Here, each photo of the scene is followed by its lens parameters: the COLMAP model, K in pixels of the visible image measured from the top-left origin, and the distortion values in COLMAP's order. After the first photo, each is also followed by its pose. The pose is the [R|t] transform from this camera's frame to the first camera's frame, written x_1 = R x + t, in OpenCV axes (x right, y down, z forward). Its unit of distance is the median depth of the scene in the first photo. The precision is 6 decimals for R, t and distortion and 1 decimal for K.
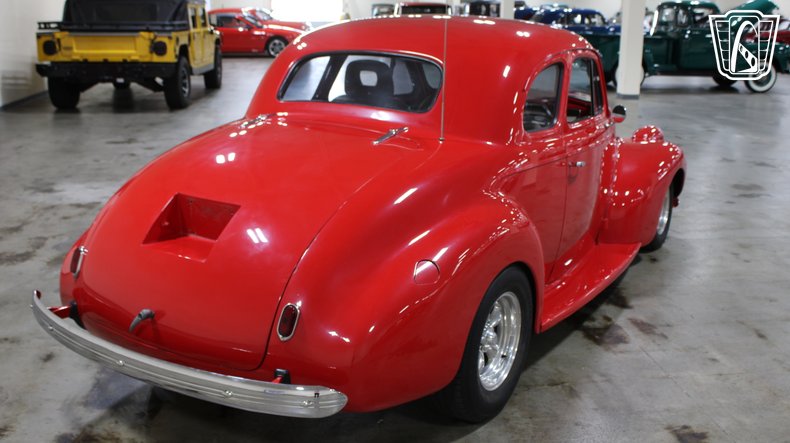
lens RADIAL K [[838.4, 0, 395.0], [0, 838.4, 221.5], [0, 0, 1]] dist [-0.095979, 0.027772]
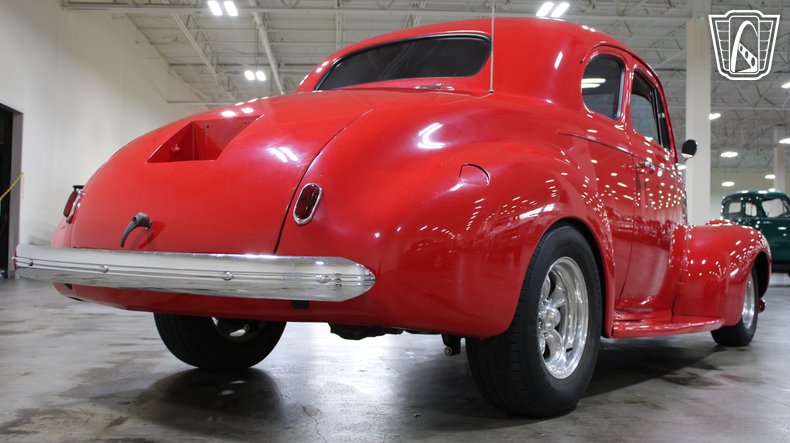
lens RADIAL K [[887.6, 0, 393.4], [0, 887.6, 231.1], [0, 0, 1]] dist [-0.049977, 0.006441]
pose [[0.998316, 0.007784, -0.057486, 0.005471], [-0.023918, 0.958036, -0.285647, 0.234829], [0.052850, 0.286541, 0.956609, 0.096168]]
